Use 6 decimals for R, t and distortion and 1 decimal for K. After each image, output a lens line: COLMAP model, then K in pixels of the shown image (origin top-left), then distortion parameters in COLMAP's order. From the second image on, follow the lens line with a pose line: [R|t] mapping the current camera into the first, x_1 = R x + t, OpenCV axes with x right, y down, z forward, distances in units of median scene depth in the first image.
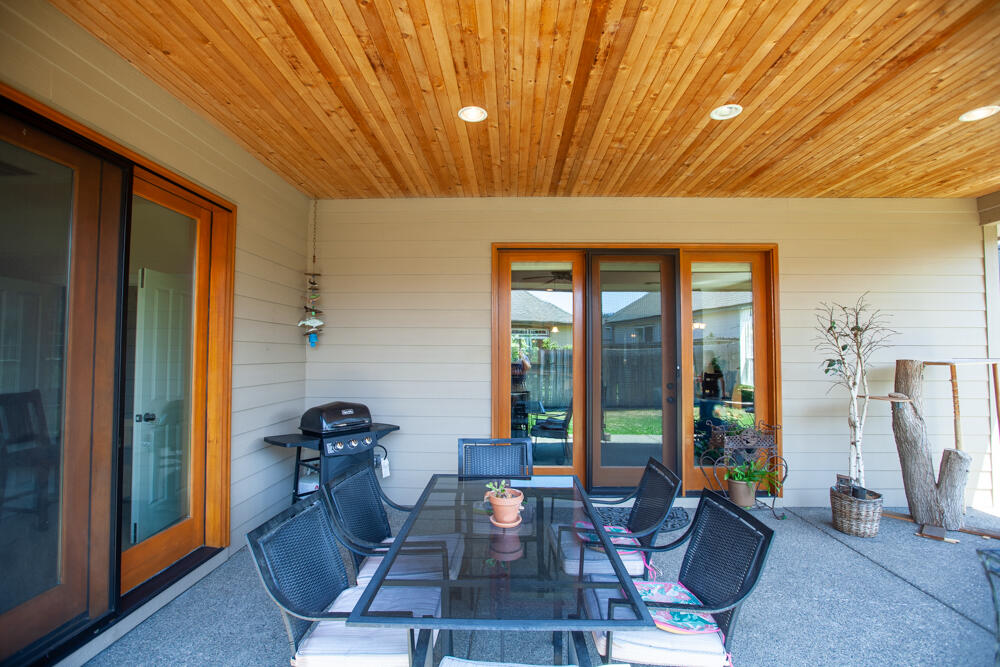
lens RADIAL K [[459.3, 0, 499.4], [0, 459.3, 335.6], [0, 0, 1]] dist [-0.042925, 0.012201]
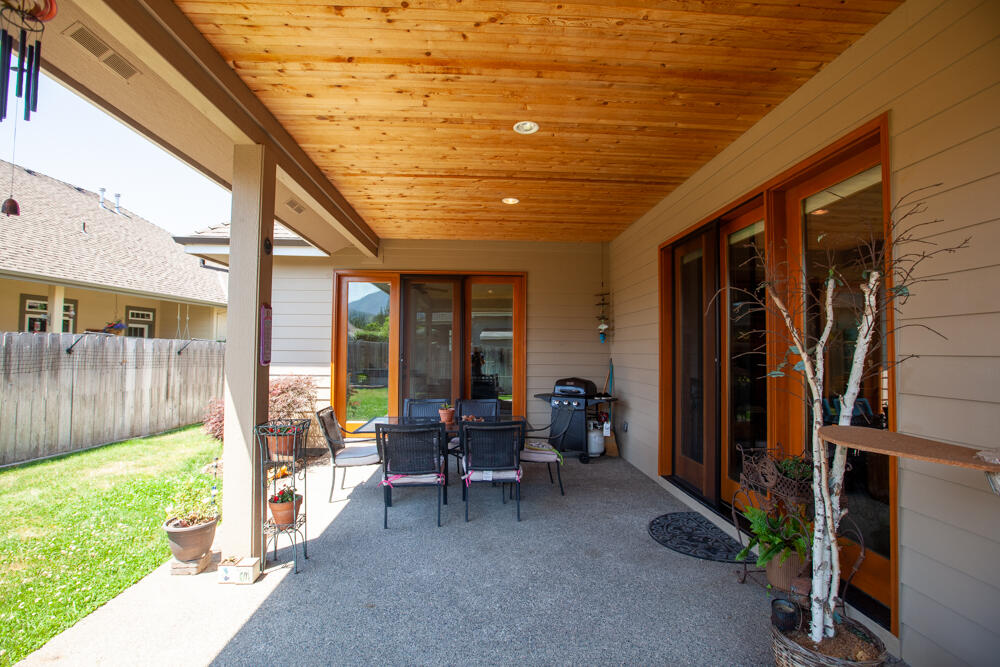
lens RADIAL K [[459.3, 0, 508.3], [0, 459.3, 332.7], [0, 0, 1]] dist [-0.042925, 0.012201]
pose [[0.100681, -0.039678, -0.994127, 1.532359], [0.031832, 0.998821, -0.036641, 0.054657], [0.994409, -0.027956, 0.101825, 0.779643]]
